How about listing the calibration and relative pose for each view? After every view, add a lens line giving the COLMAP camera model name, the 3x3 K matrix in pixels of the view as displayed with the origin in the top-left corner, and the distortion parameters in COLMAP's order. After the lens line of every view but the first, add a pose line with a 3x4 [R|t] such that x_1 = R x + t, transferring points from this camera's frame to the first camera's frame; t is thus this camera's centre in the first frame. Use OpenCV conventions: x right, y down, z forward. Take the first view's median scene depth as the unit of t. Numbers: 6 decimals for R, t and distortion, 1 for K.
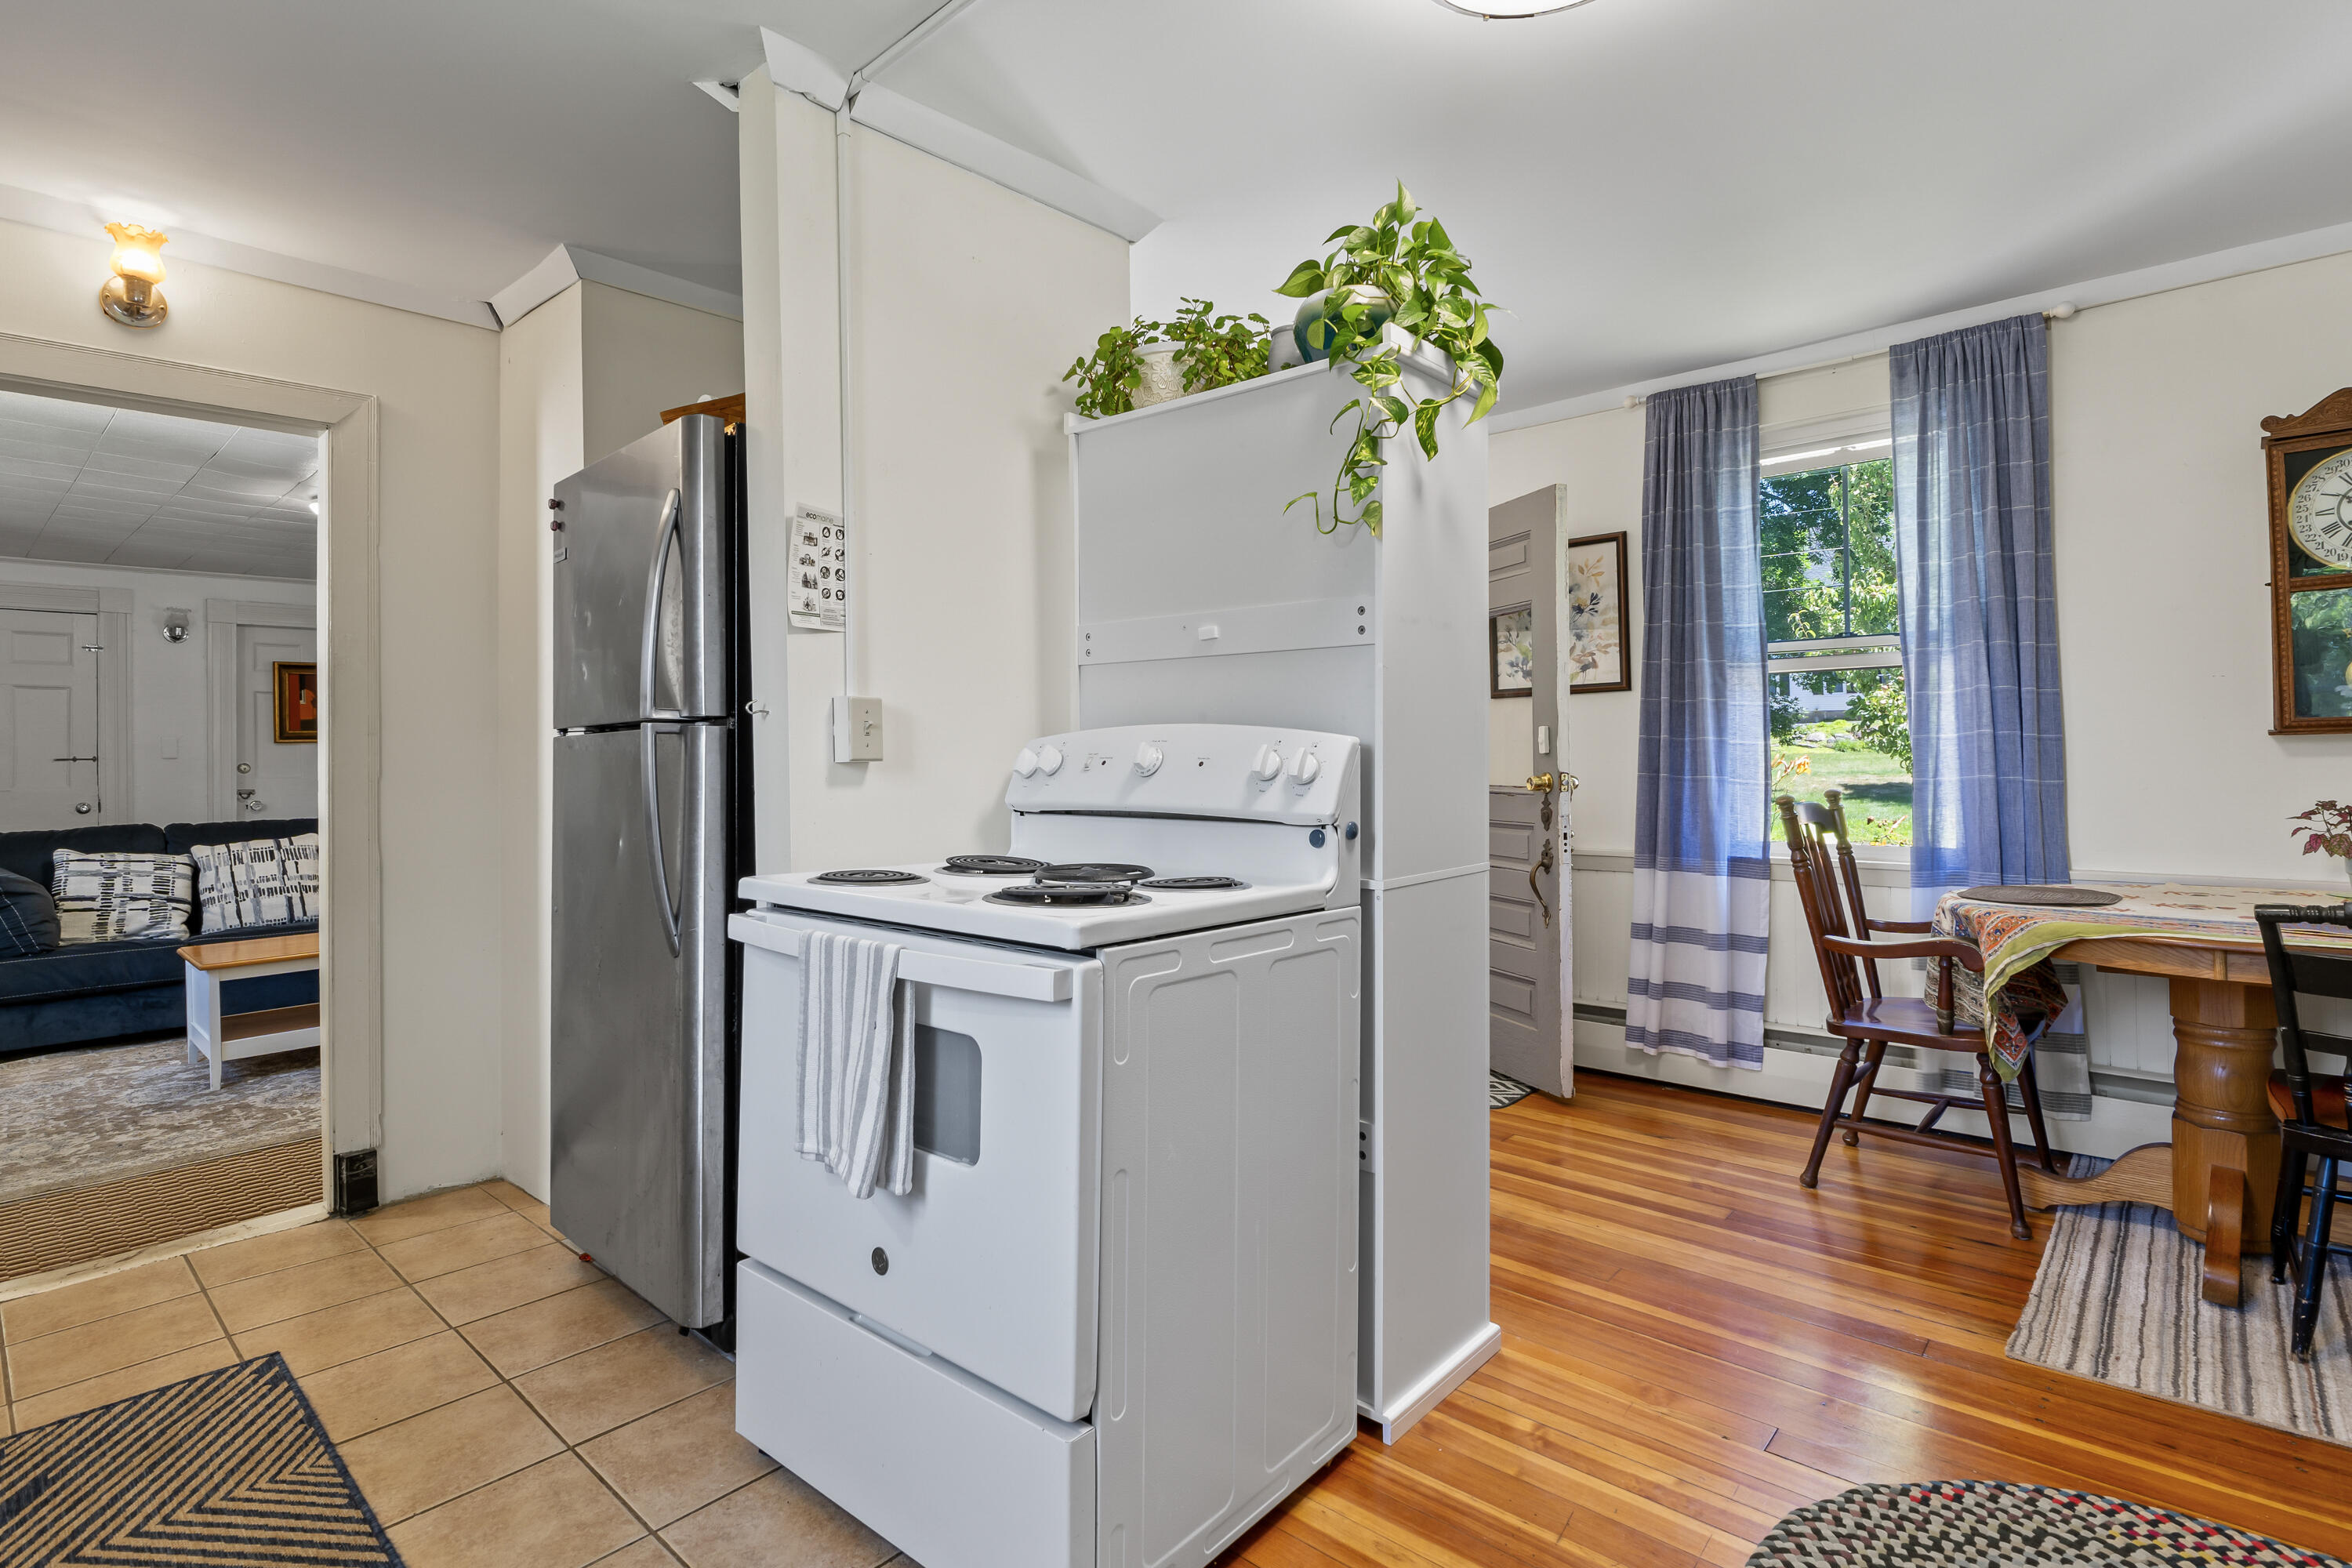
lens RADIAL K [[1141.4, 0, 1167.8], [0, 1141.4, 763.6], [0, 0, 1]] dist [-0.002287, -0.000425]
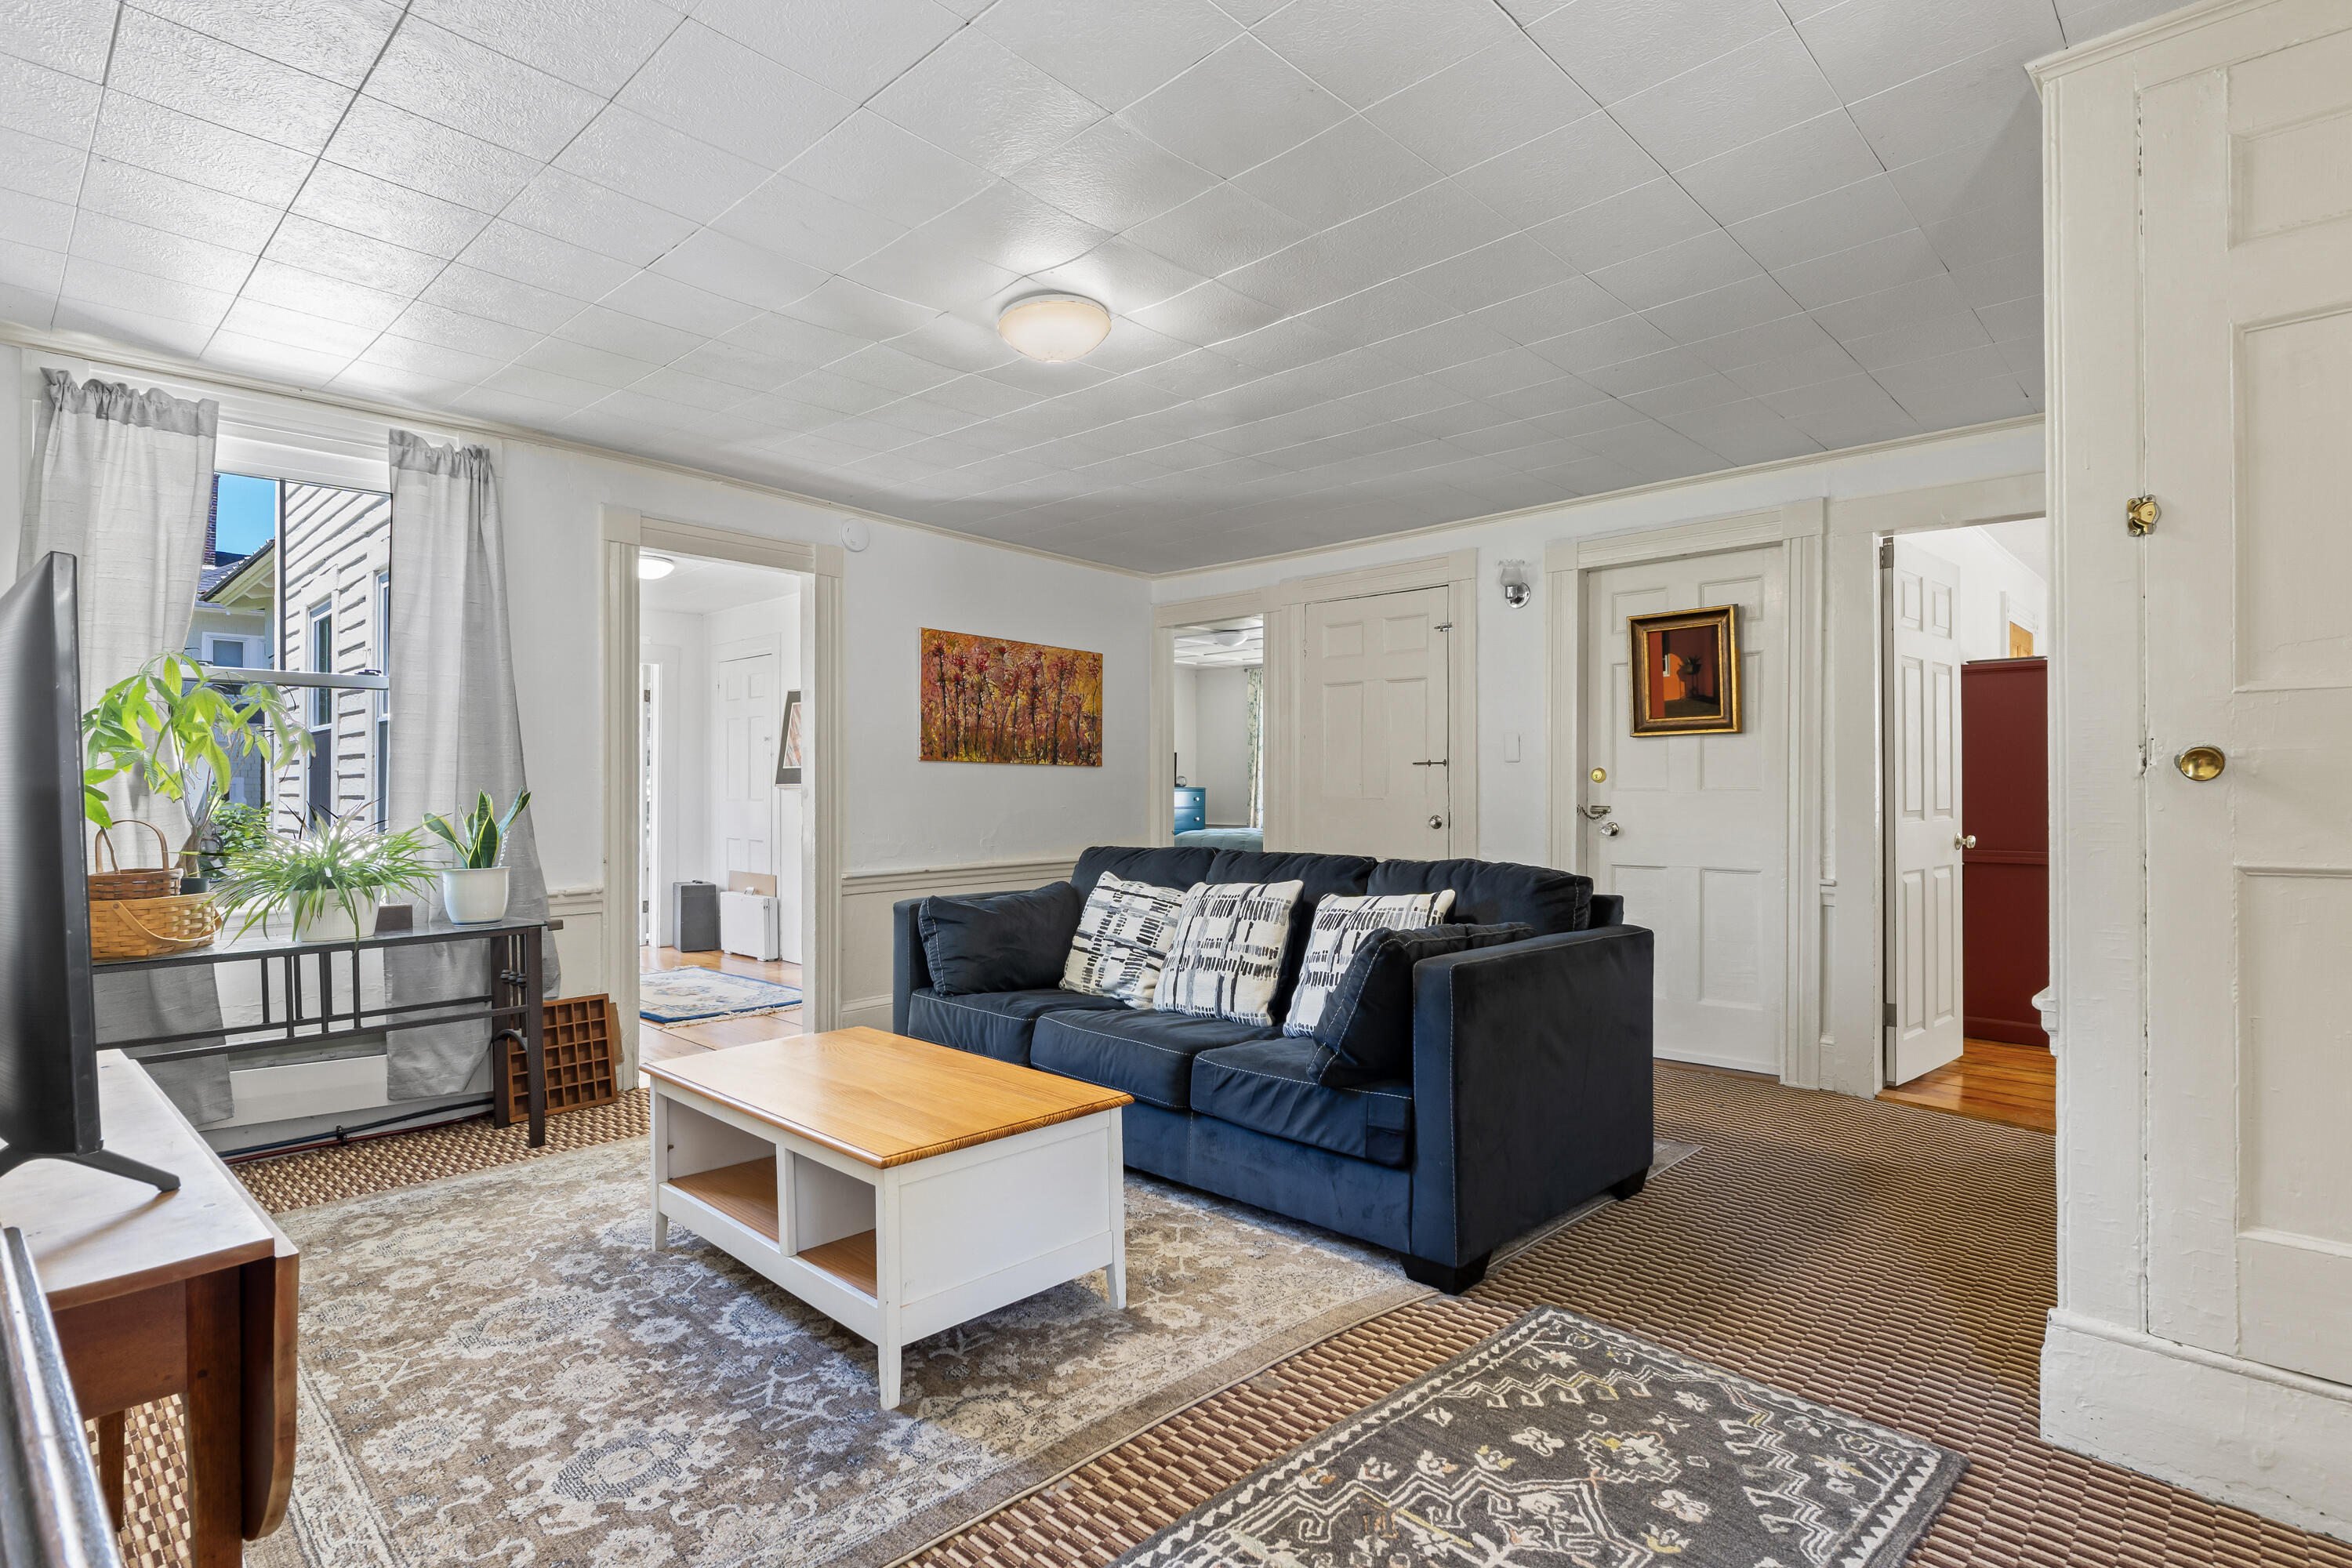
lens RADIAL K [[1168.5, 0, 1170.9], [0, 1168.5, 778.7], [0, 0, 1]] dist [0.000493, 0.000008]
pose [[-0.040098, 0.007644, -0.999167, -0.067019], [0.003429, 0.999966, 0.007513, 0.000378], [0.999190, -0.003124, -0.040123, 0.592346]]
